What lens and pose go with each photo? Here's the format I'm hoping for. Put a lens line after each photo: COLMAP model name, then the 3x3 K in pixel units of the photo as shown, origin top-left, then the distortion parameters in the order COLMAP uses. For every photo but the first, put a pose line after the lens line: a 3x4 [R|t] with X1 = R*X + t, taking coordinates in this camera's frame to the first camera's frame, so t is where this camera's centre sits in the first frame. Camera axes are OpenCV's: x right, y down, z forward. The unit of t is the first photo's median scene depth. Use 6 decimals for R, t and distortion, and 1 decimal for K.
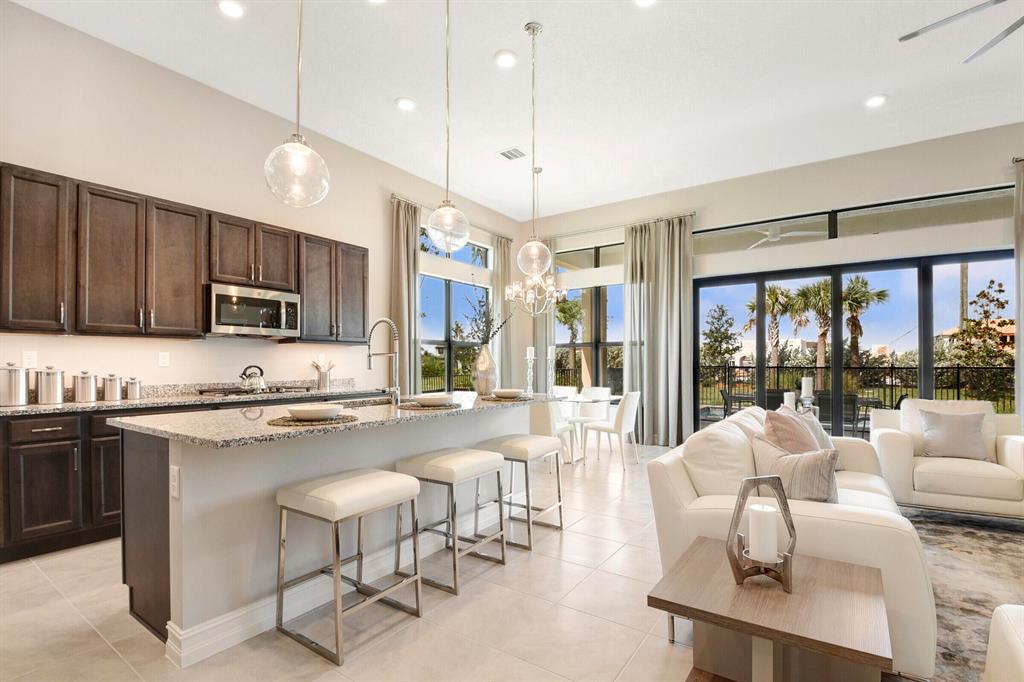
lens RADIAL K [[469.7, 0, 515.4], [0, 469.7, 362.1], [0, 0, 1]] dist [0.001623, -0.019327]
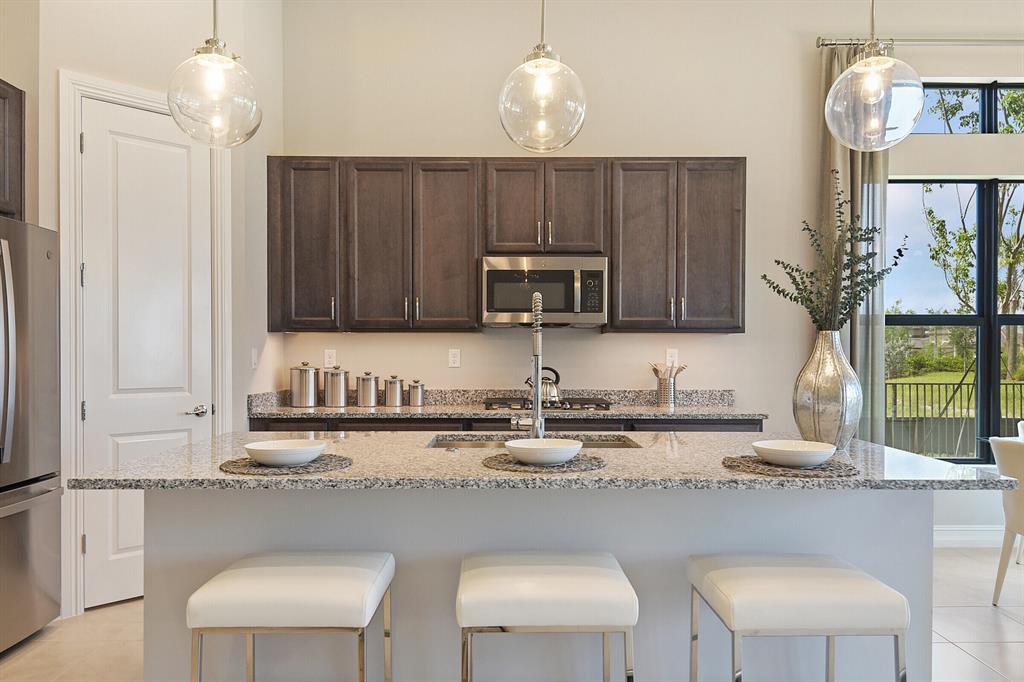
lens RADIAL K [[715.4, 0, 503.9], [0, 715.4, 360.5], [0, 0, 1]] dist [0.014905, -0.002295]
pose [[0.567659, 0.012272, -0.823172, 0.252503], [-0.000100, 0.999890, 0.014837, -0.016167], [0.823264, -0.008340, 0.567598, 0.313550]]
